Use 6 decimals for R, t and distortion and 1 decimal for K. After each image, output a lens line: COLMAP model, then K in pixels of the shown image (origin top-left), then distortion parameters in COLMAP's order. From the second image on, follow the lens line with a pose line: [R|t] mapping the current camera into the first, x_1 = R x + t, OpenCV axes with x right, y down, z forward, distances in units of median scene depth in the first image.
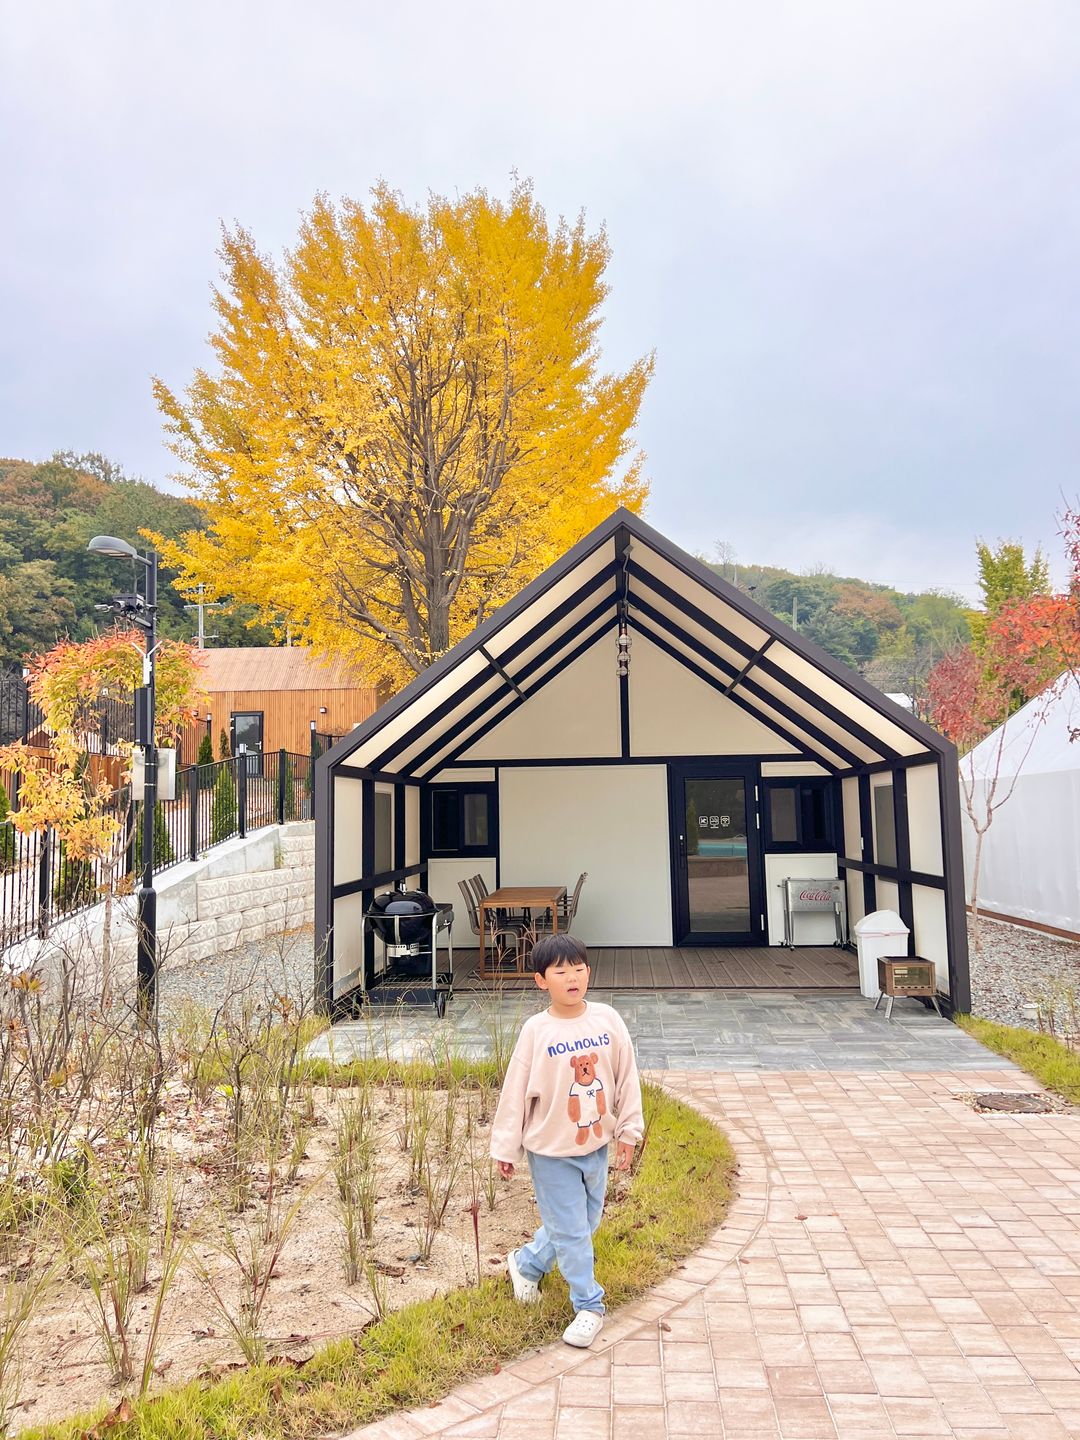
lens RADIAL K [[1137.3, 0, 535.4], [0, 1137.3, 714.2], [0, 0, 1]] dist [0.003823, -0.012926]
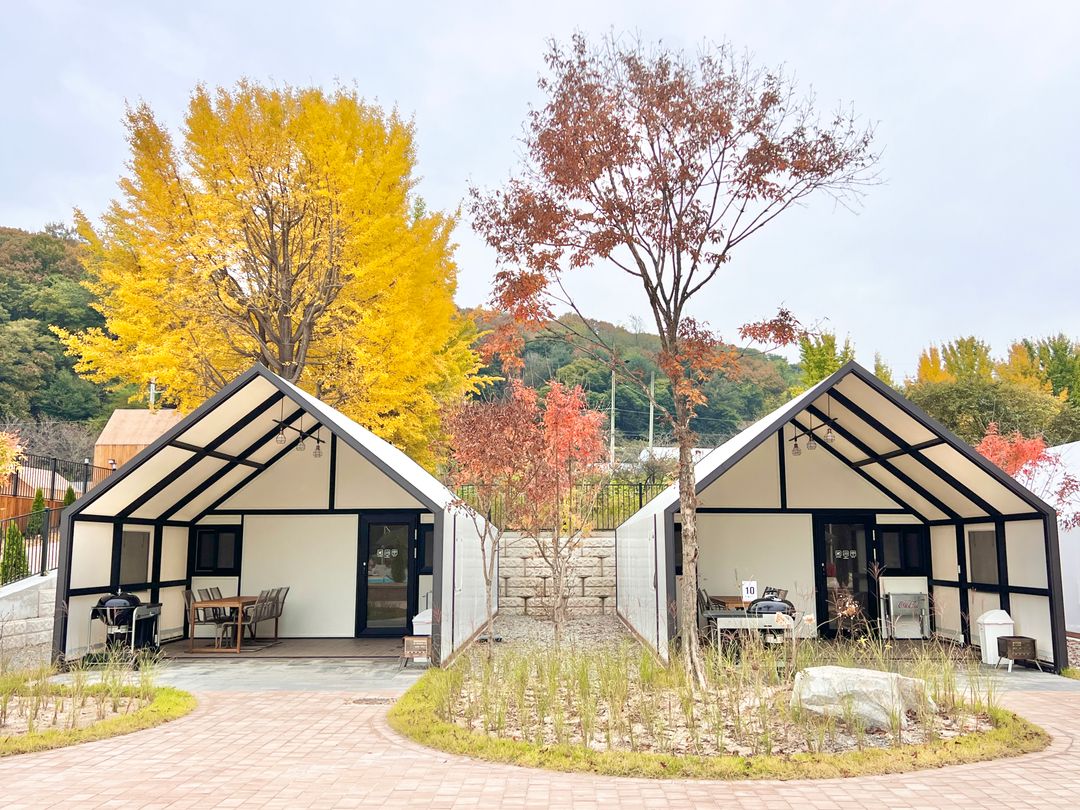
lens RADIAL K [[988.4, 0, 544.0], [0, 988.4, 407.3], [0, 0, 1]] dist [-0.021585, 0.000000]
pose [[0.997250, 0.023864, 0.070165, 0.146520], [-0.020054, 0.998311, -0.054518, -0.017102], [-0.071348, 0.052961, 0.996044, -0.174422]]
